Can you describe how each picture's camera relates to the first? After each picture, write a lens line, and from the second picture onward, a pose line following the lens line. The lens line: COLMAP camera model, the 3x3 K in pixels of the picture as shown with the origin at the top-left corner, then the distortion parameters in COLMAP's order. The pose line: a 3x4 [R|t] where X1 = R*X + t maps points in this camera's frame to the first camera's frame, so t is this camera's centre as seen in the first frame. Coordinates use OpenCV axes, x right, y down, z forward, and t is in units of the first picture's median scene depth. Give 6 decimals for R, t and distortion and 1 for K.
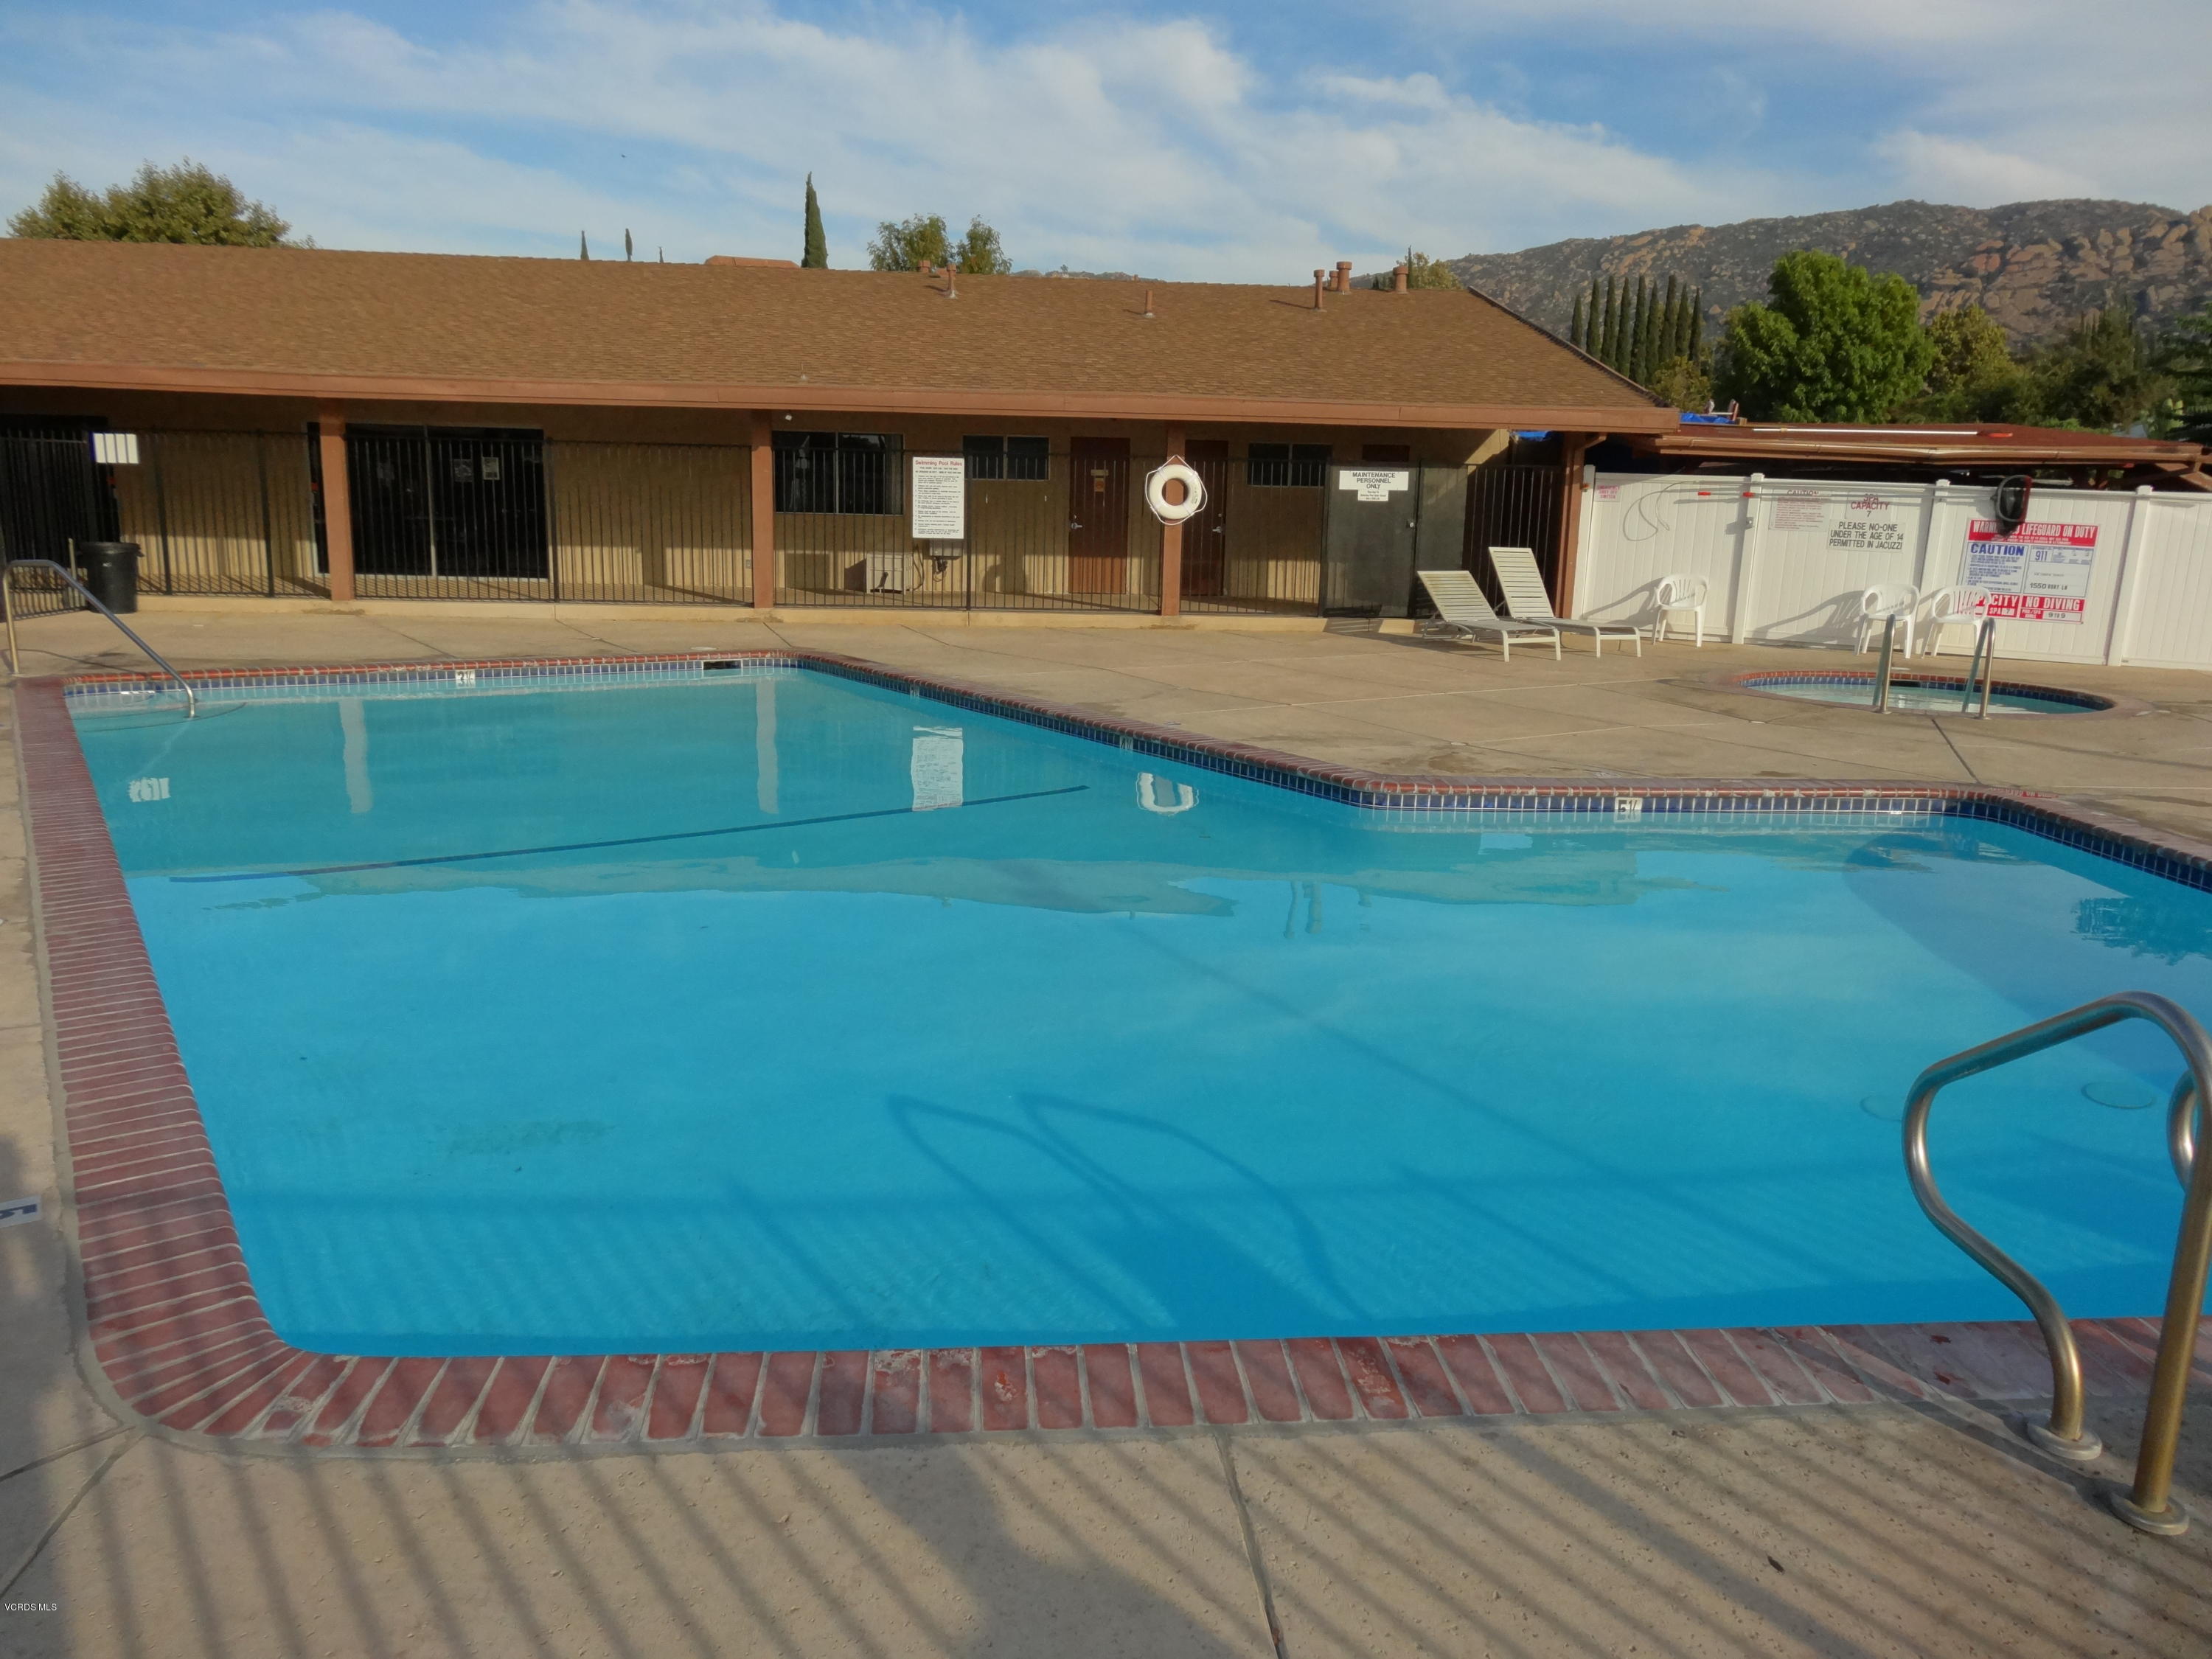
lens RADIAL K [[1621.4, 0, 1116.9], [0, 1621.4, 818.2], [0, 0, 1]] dist [0.011534, -0.002406]
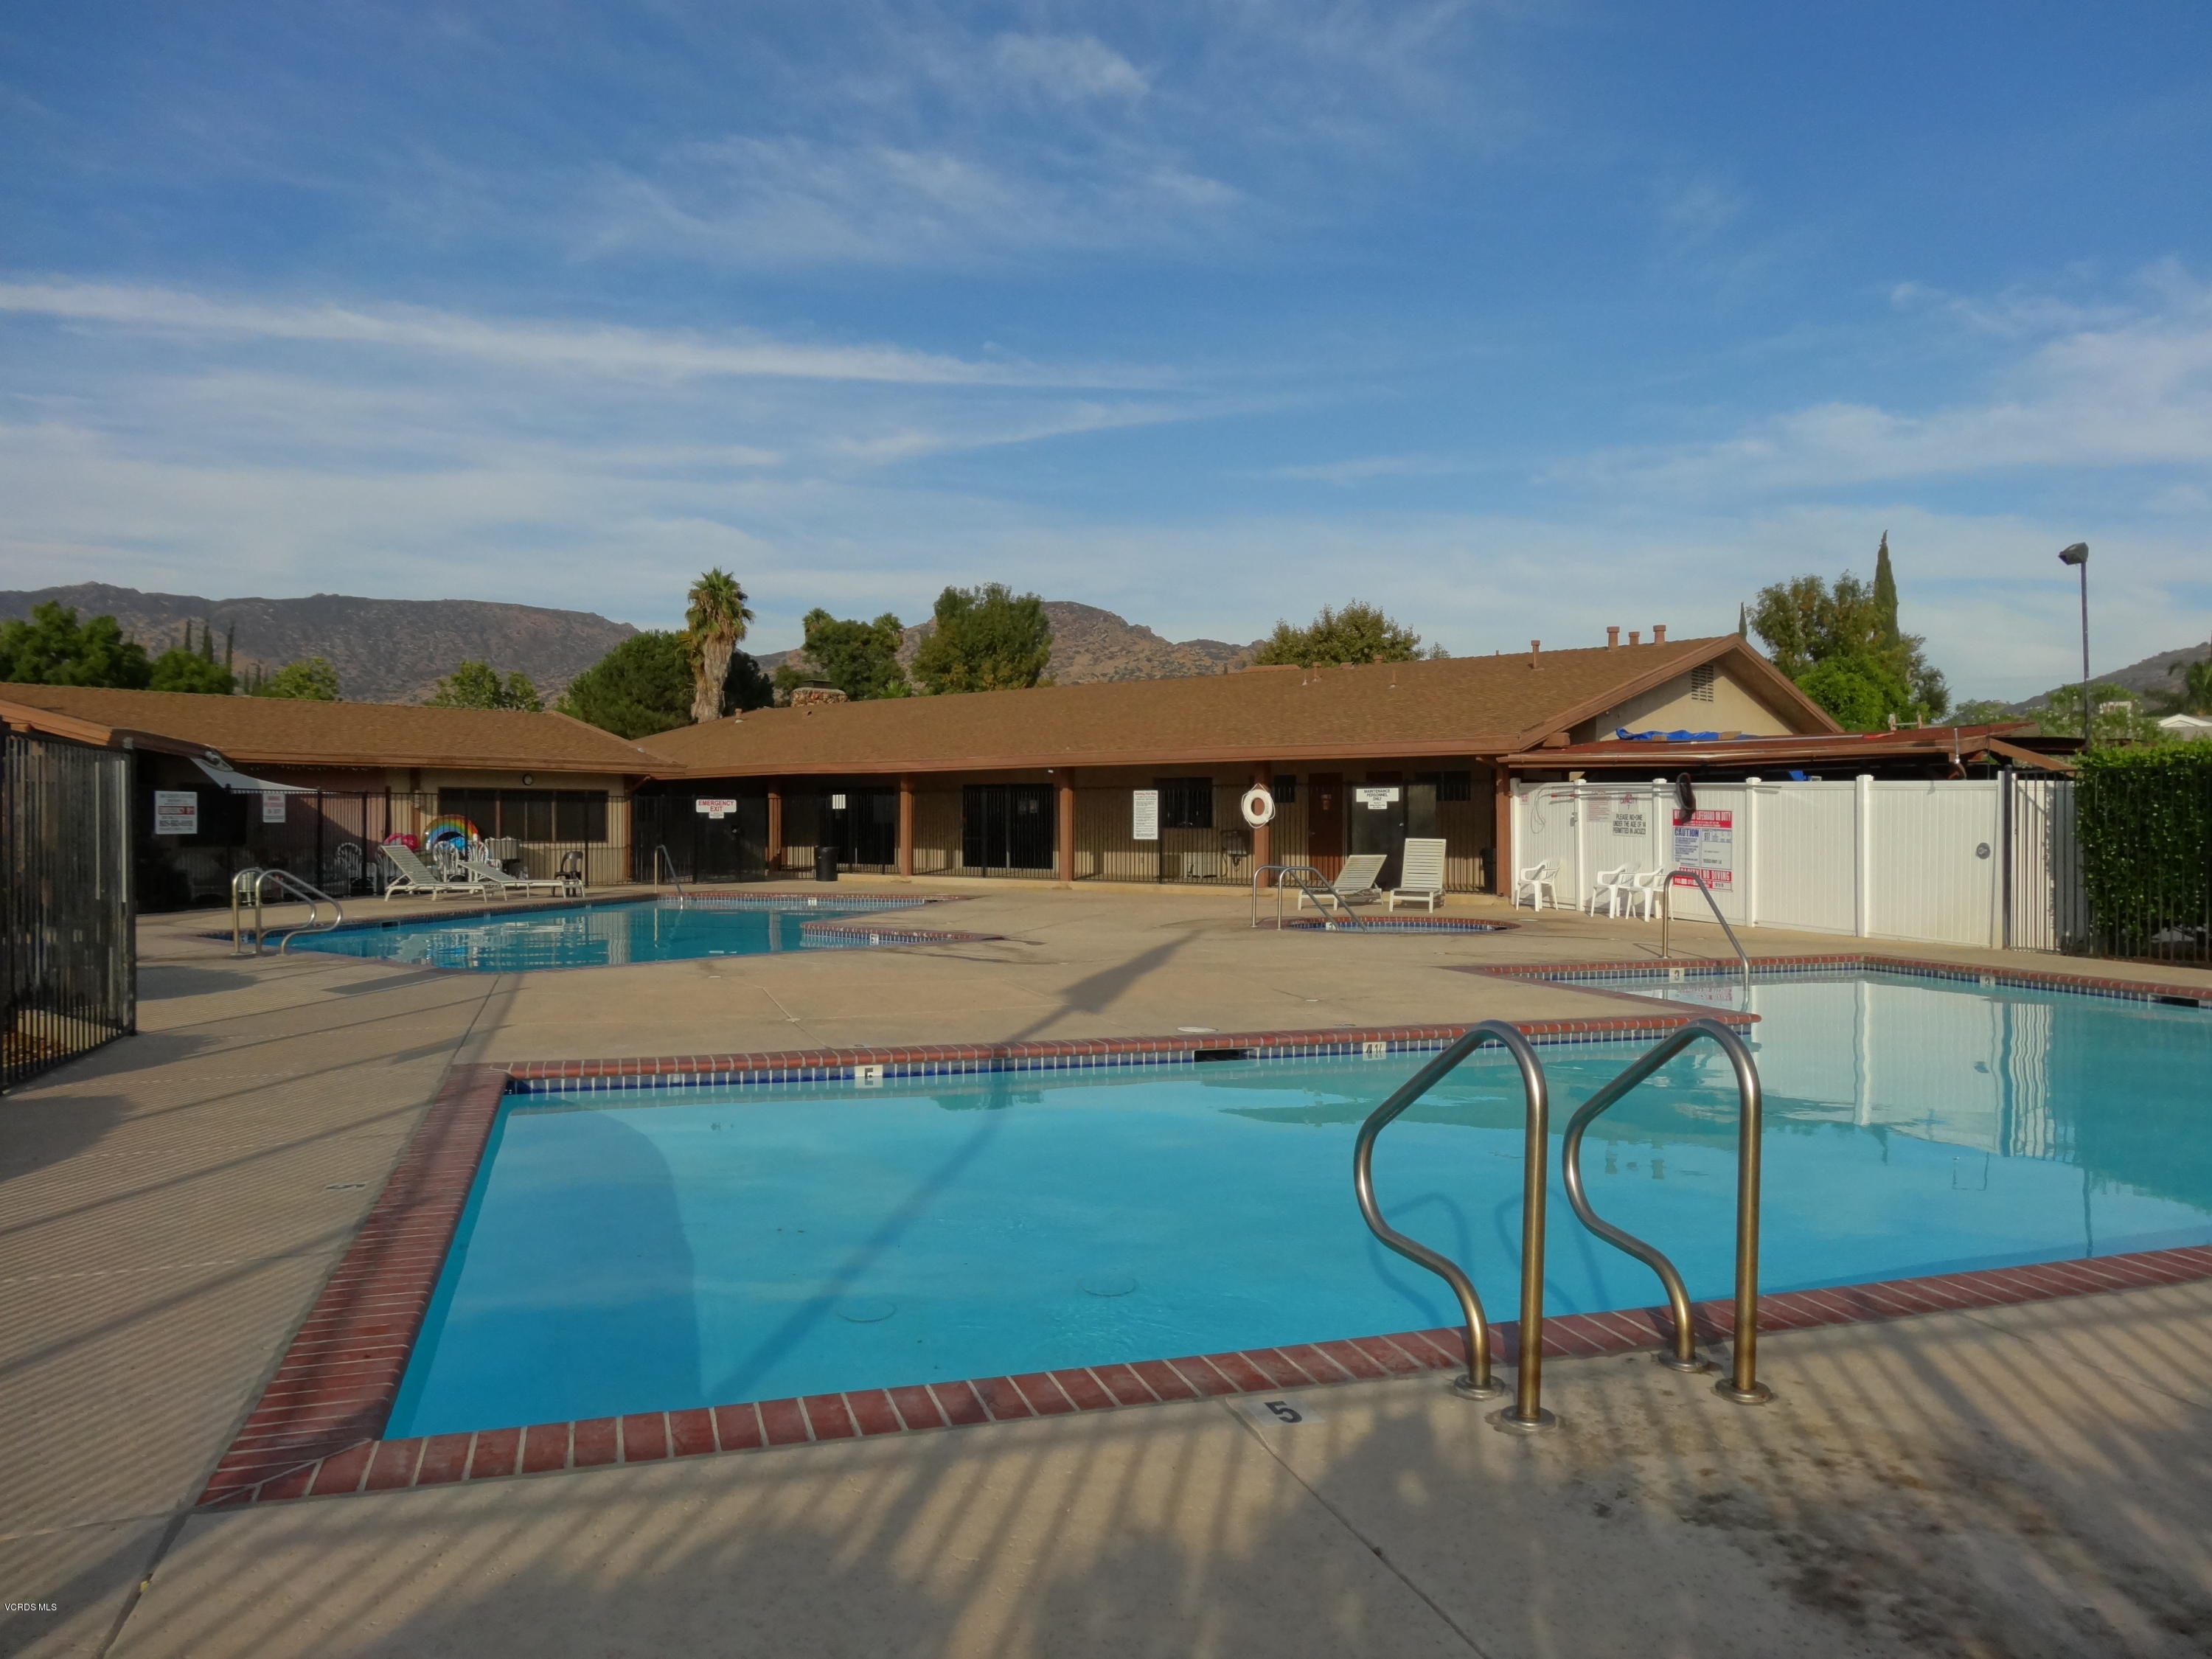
lens RADIAL K [[1621.4, 0, 1116.9], [0, 1621.4, 818.2], [0, 0, 1]] dist [0.011534, -0.002406]
pose [[0.697013, -0.024827, -0.716628, 1.029632], [-0.128338, 0.978944, -0.158740, 0.066733], [0.705480, 0.202615, 0.679150, -0.119509]]
